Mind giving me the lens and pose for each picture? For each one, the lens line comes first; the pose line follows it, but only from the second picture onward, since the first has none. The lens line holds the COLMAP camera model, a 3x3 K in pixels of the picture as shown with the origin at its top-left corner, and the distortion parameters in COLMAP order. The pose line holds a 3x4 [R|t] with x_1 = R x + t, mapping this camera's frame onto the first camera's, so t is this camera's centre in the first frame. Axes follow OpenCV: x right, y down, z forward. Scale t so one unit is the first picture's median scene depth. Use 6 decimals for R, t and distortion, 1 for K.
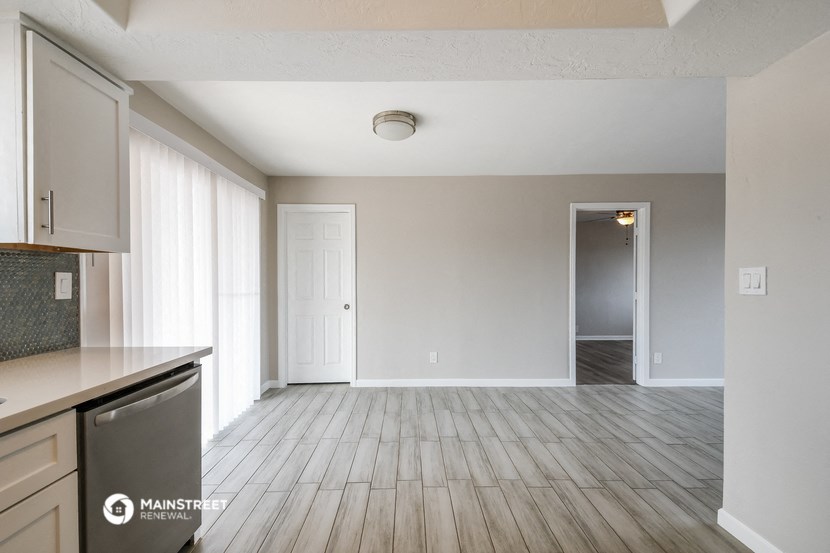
lens RADIAL K [[369.6, 0, 421.3], [0, 369.6, 276.2], [0, 0, 1]] dist [0.003861, -0.002743]
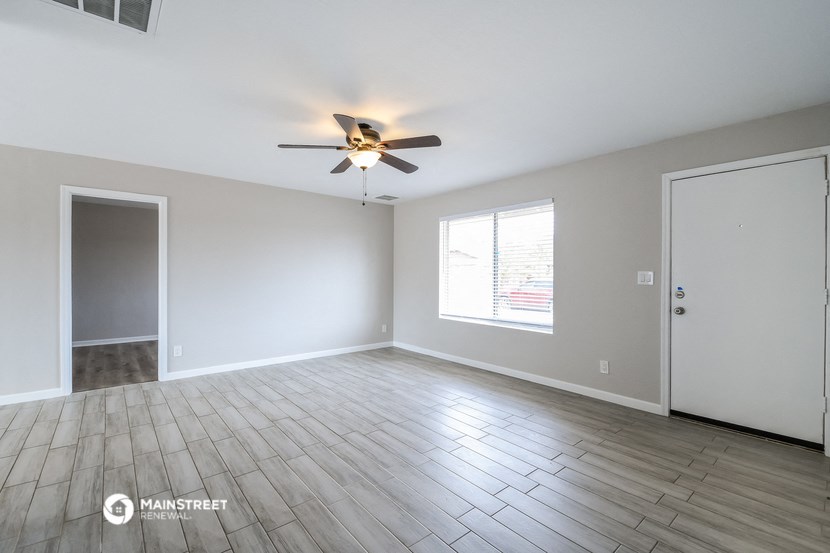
lens RADIAL K [[369.6, 0, 413.2], [0, 369.6, 276.5], [0, 0, 1]] dist [0.003861, -0.002743]
pose [[0.795781, -0.005054, 0.605564, 0.814195], [-0.010800, 0.999688, 0.022536, -0.019979], [-0.605489, -0.024474, 0.795477, -0.296285]]
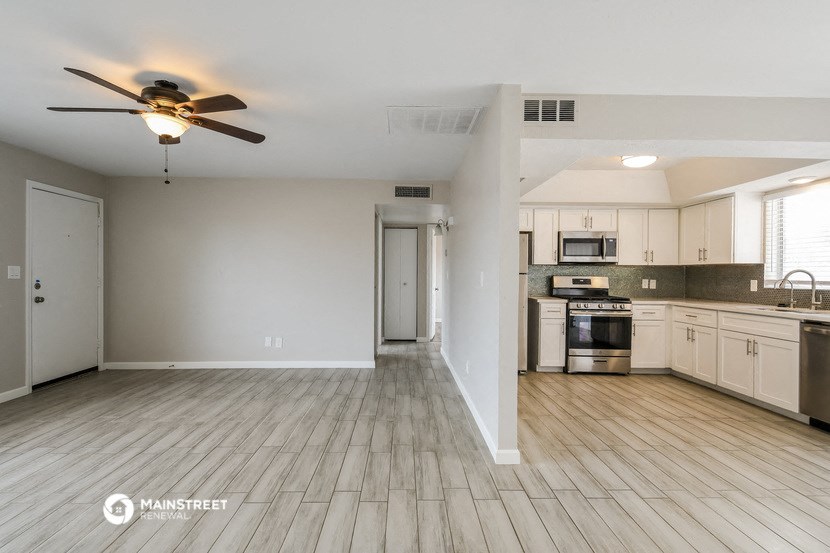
lens RADIAL K [[404.6, 0, 411.5], [0, 404.6, 274.8], [0, 0, 1]] dist [-0.020868, -0.000342]
pose [[-0.999773, -0.005515, 0.020570, 0.756935], [-0.005638, 0.999966, -0.005953, 0.013067], [-0.020537, -0.006068, -0.999771, 1.580427]]
